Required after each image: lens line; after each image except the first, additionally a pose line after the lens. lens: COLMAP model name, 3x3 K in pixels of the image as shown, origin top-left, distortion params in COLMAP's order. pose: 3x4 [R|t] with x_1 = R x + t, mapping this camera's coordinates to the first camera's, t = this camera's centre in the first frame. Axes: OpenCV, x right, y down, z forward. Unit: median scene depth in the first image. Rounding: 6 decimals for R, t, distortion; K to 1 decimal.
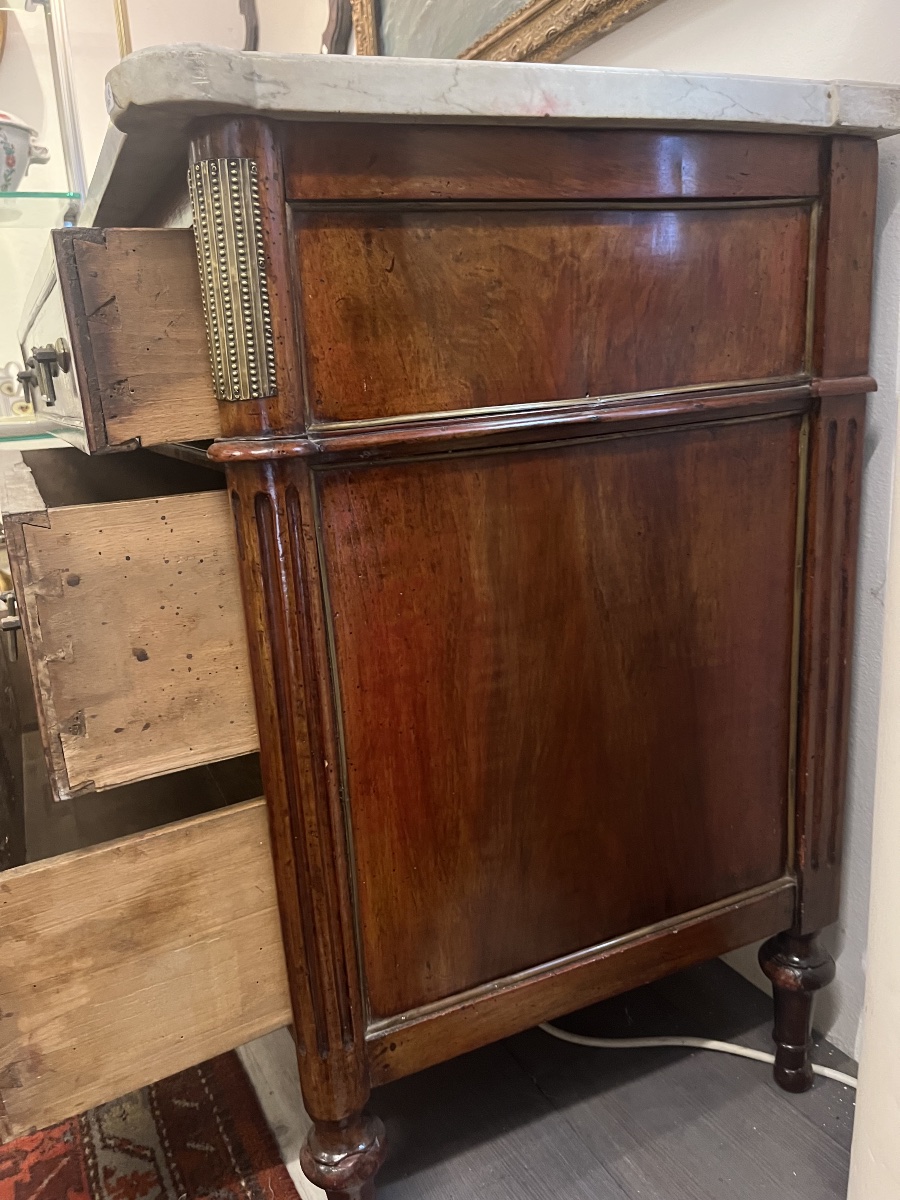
lens RADIAL K [[913.2, 0, 441.0], [0, 913.2, 609.8], [0, 0, 1]] dist [0.053051, -0.091883]
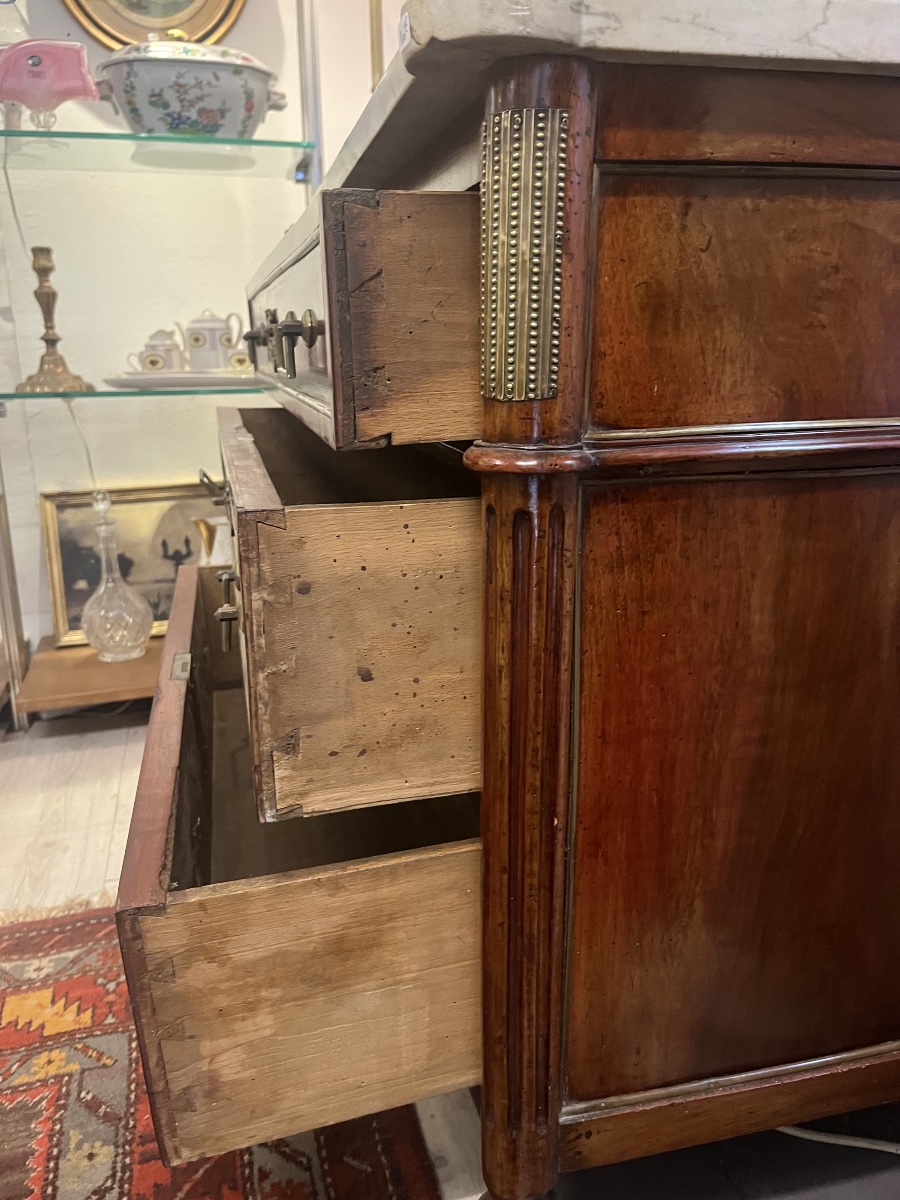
lens RADIAL K [[913.2, 0, 441.0], [0, 913.2, 609.8], [0, 0, 1]] dist [0.053051, -0.091883]
pose [[0.978723, 0.108306, -0.174276, -0.103340], [-0.100820, 0.993582, 0.051277, -0.065646], [0.178711, -0.032615, 0.983361, 0.134366]]
